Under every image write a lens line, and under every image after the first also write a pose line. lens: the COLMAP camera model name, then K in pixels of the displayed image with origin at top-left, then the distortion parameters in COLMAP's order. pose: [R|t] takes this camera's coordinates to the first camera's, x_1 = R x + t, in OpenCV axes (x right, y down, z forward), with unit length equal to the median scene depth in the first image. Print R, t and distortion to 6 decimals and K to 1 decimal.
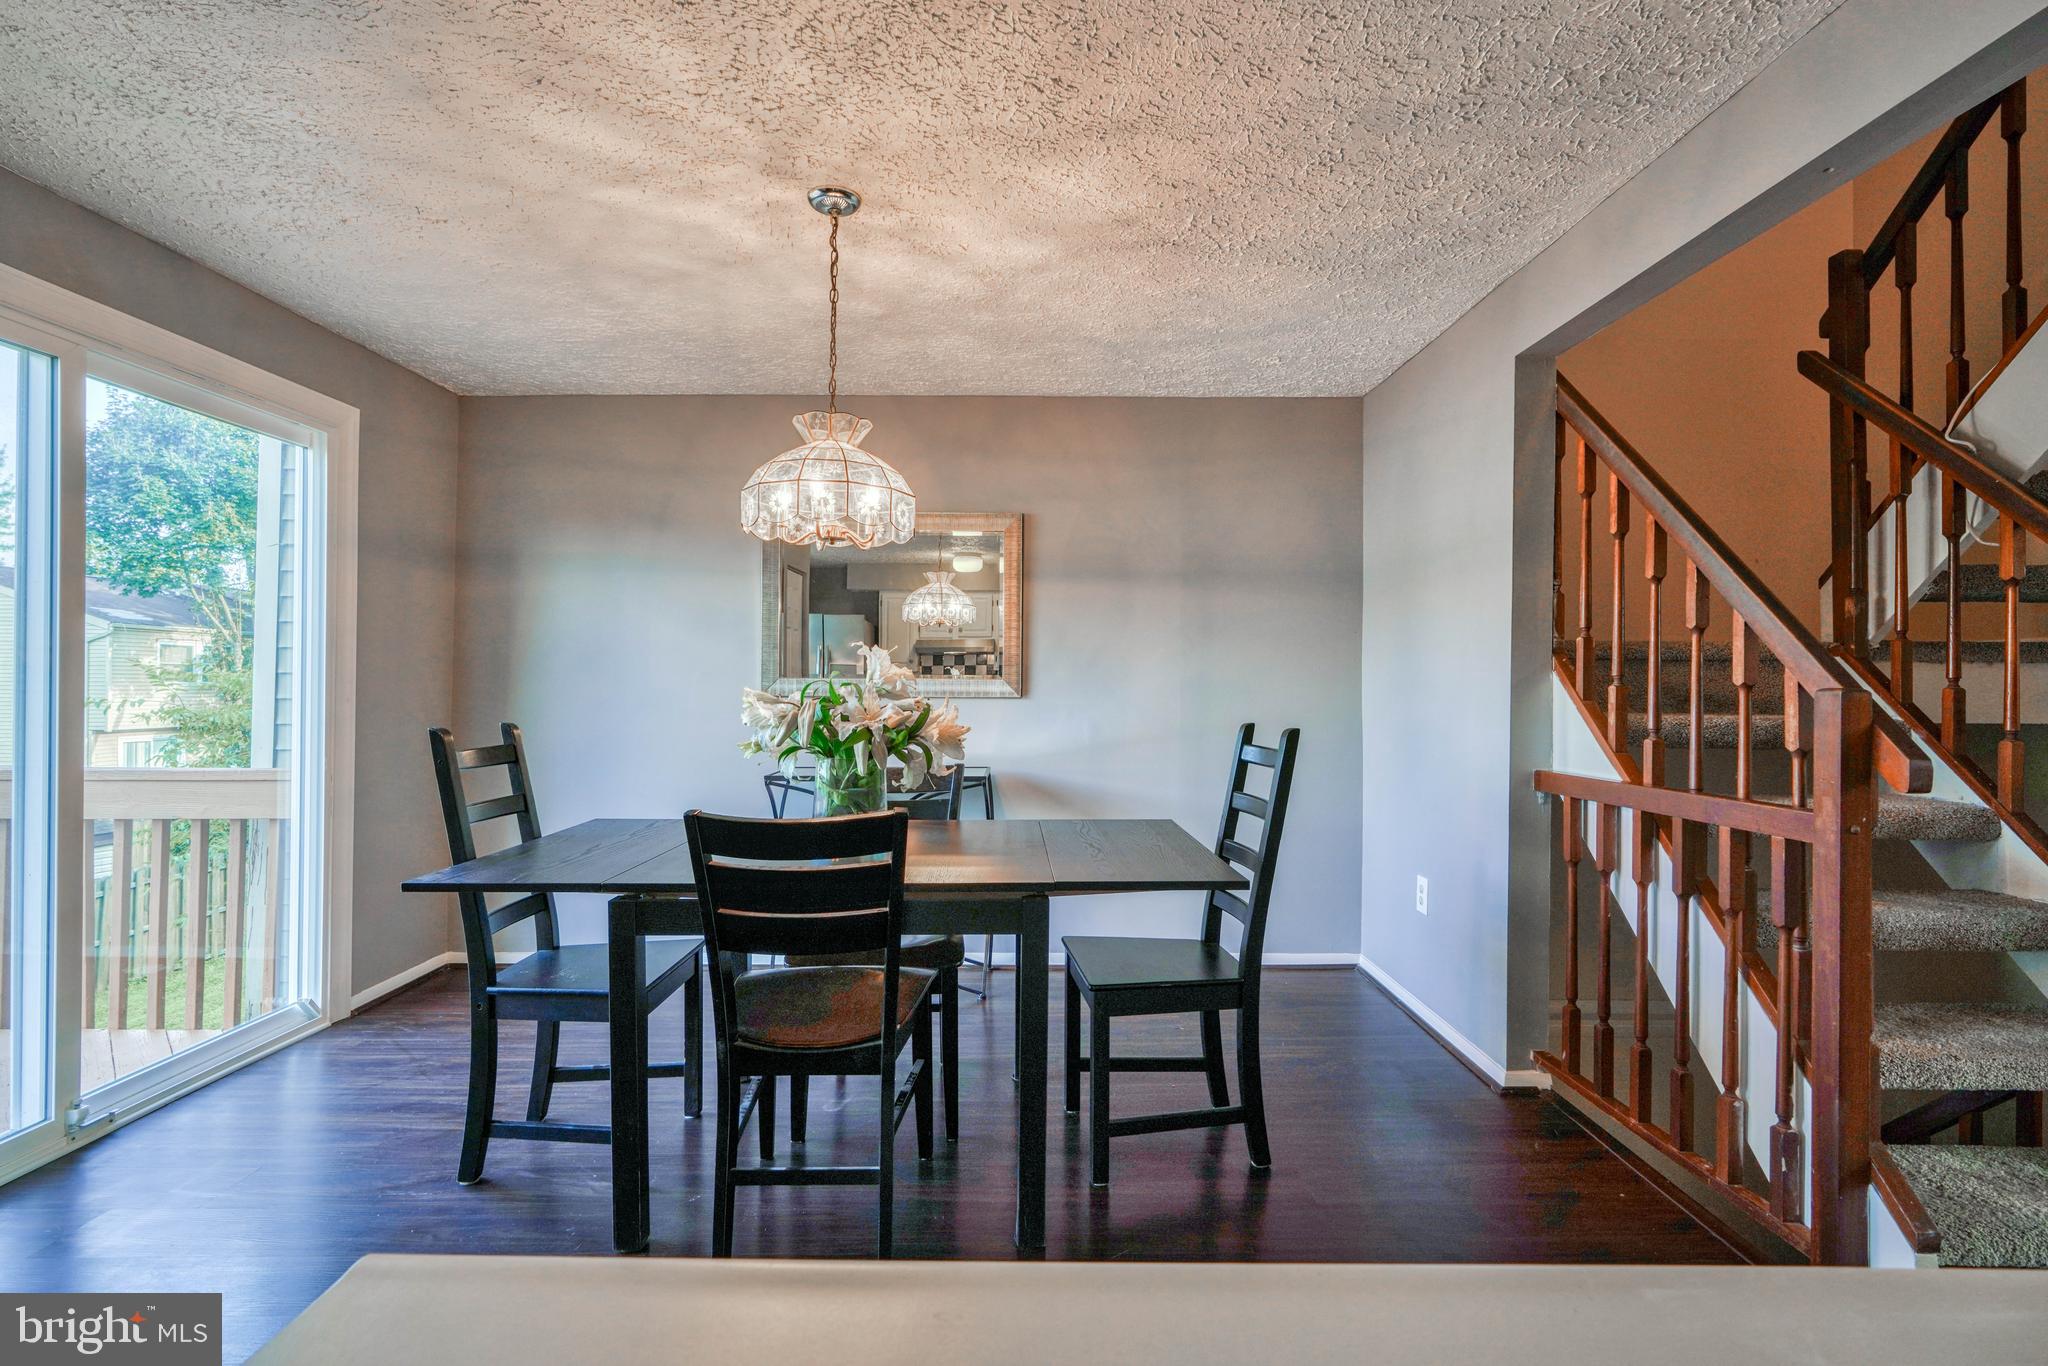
lens RADIAL K [[966.0, 0, 1019.2], [0, 966.0, 672.5], [0, 0, 1]] dist [-0.014357, 0.004525]
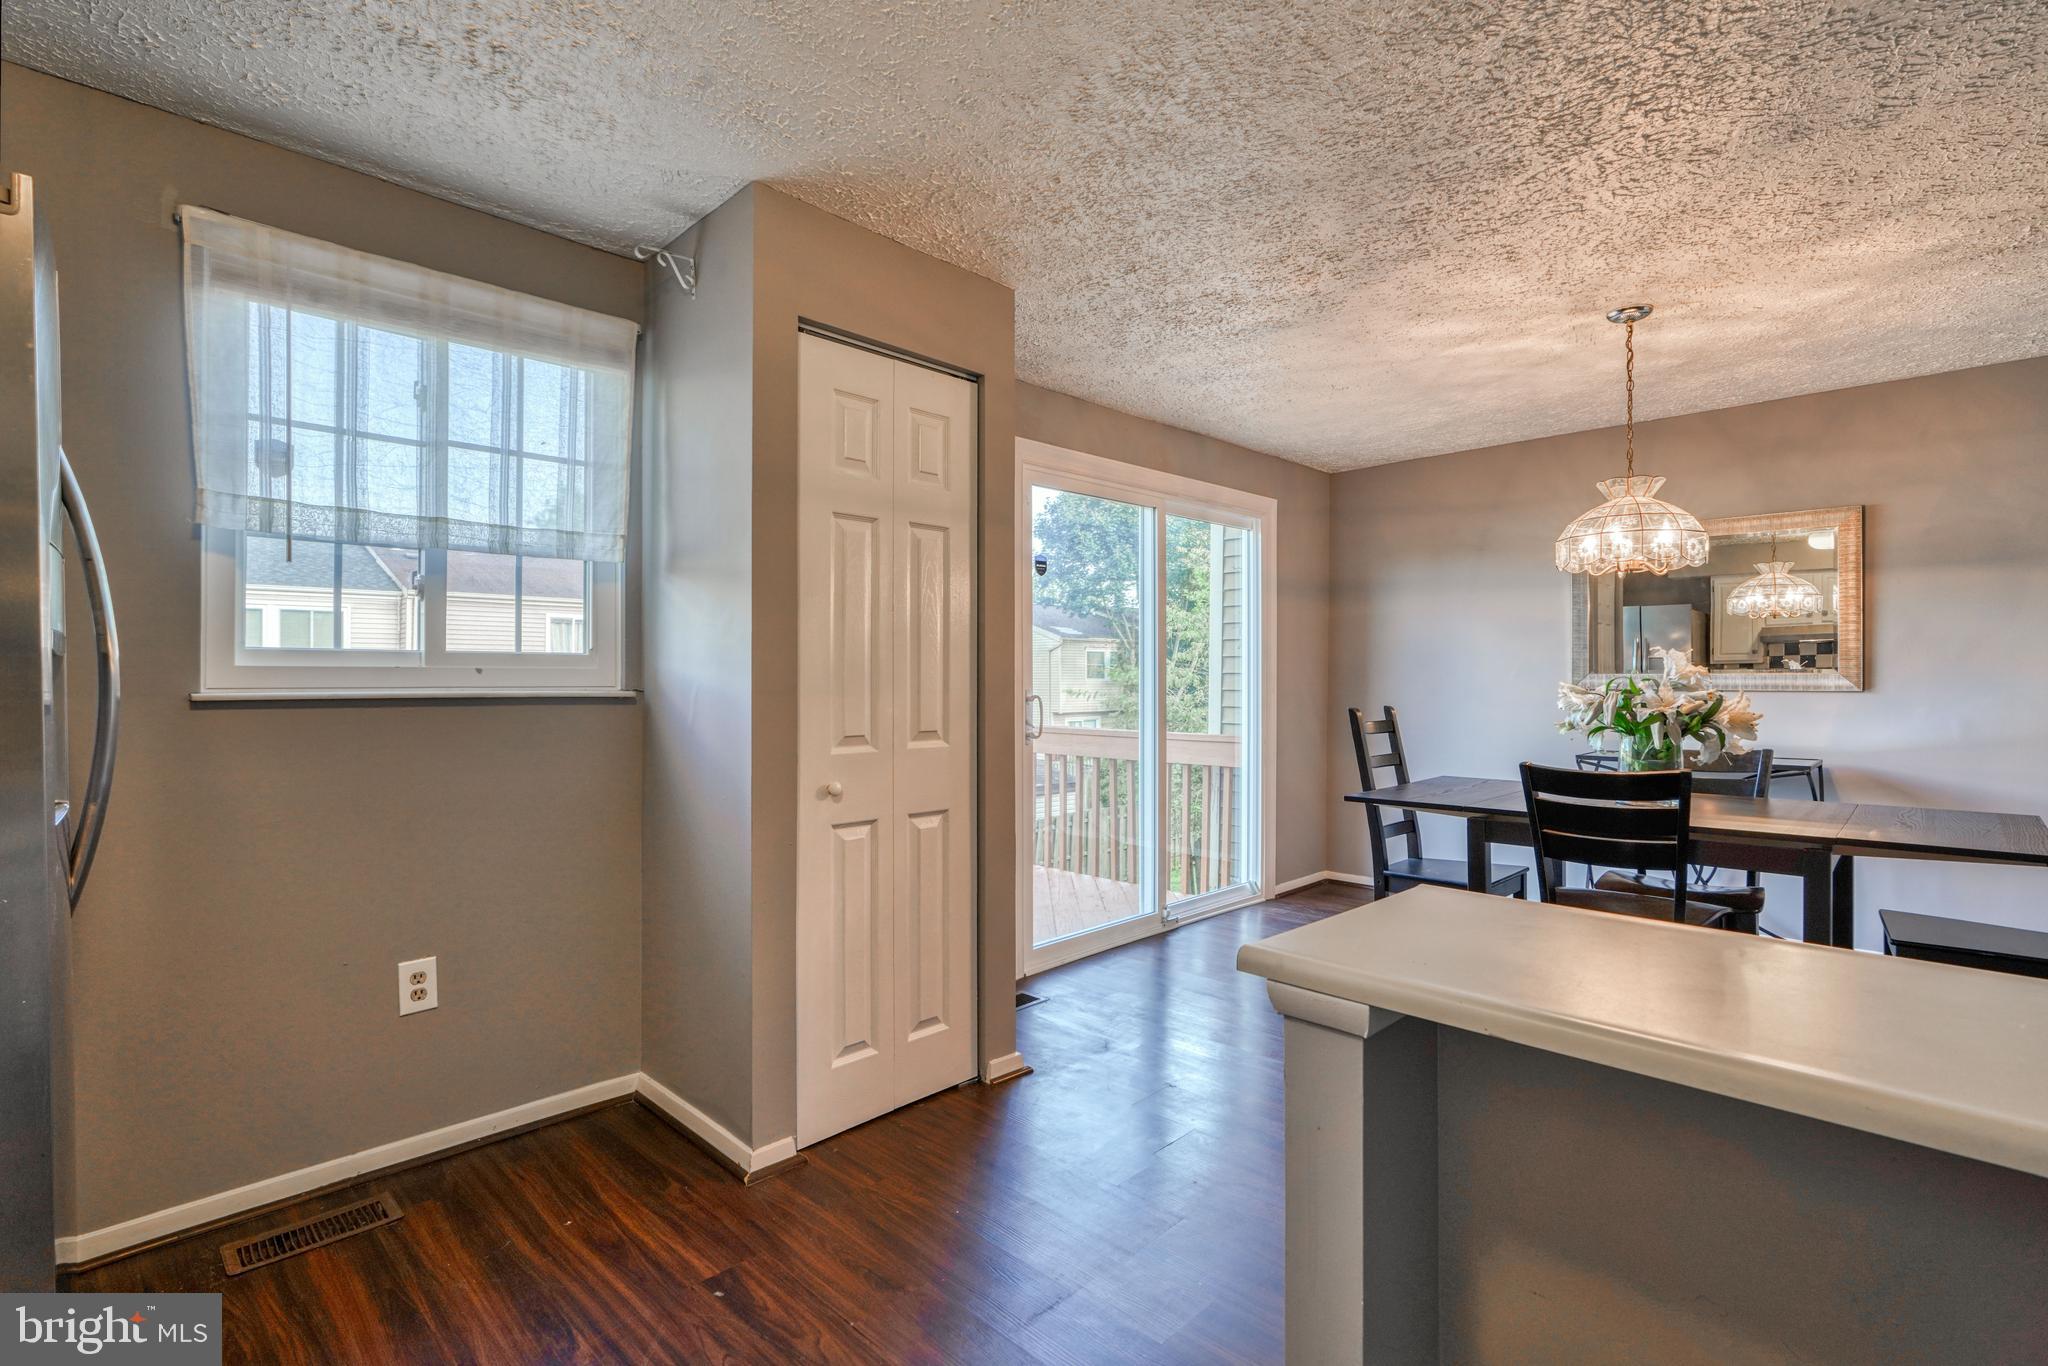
lens RADIAL K [[966.0, 0, 1022.5], [0, 966.0, 678.7], [0, 0, 1]] dist [-0.014357, 0.004525]
pose [[0.712212, -0.004577, -0.701949, 0.122879], [0.013577, 0.999882, 0.007255, -0.009201], [0.701833, -0.014698, 0.712190, -0.475556]]
